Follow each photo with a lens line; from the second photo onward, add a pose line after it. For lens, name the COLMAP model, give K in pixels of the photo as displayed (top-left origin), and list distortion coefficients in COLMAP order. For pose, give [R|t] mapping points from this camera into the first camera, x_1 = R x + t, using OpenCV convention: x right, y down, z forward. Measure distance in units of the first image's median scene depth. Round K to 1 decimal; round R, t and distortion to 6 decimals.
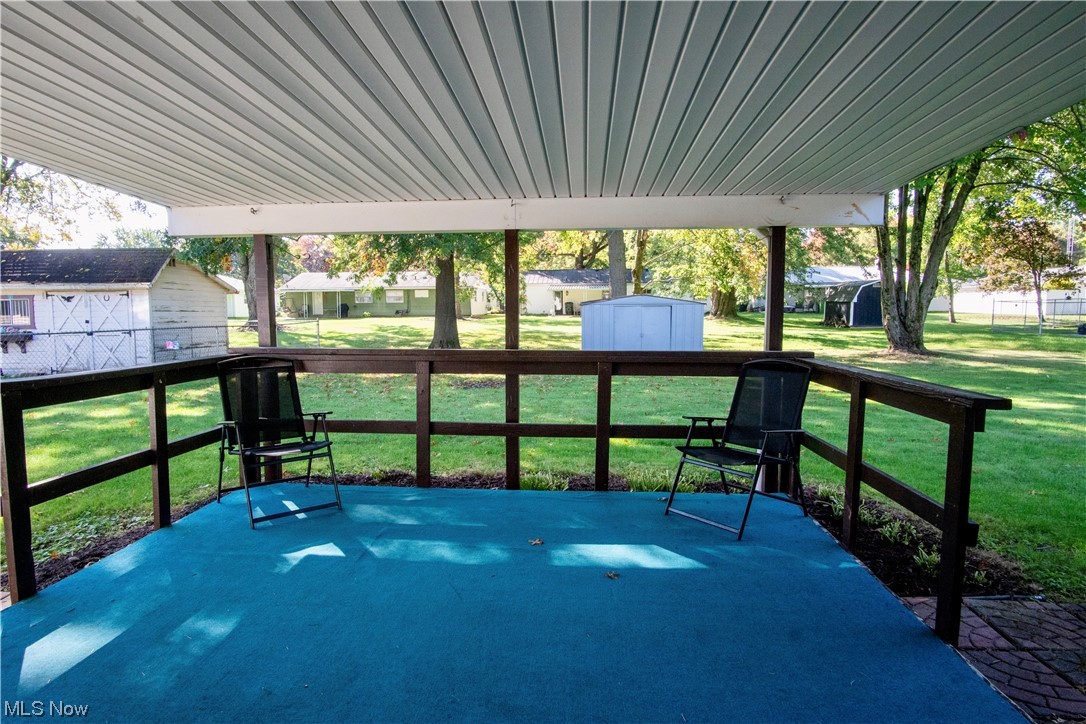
lens RADIAL K [[581.4, 0, 543.0], [0, 581.4, 362.0], [0, 0, 1]] dist [-0.017210, -0.000324]
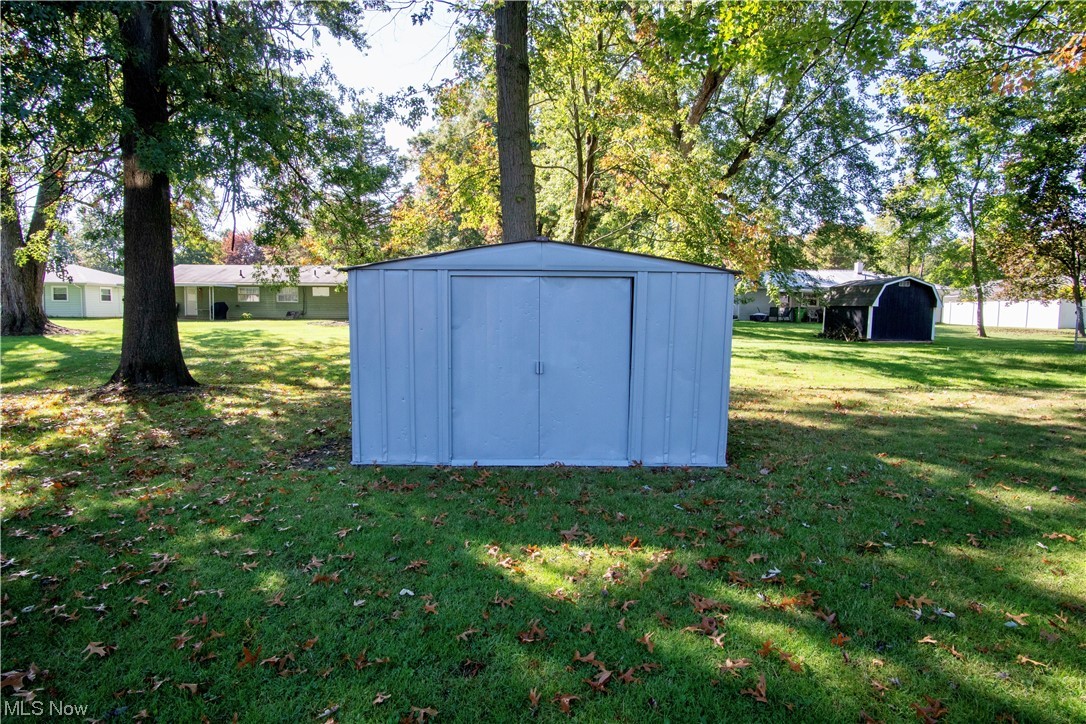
lens RADIAL K [[581.4, 0, 543.0], [0, 581.4, 362.0], [0, 0, 1]] dist [-0.017210, -0.000324]
pose [[0.996651, 0.009952, 0.081165, 0.058549], [-0.008916, 0.999874, -0.013122, -0.018540], [-0.081285, 0.012354, 0.996614, 0.275322]]
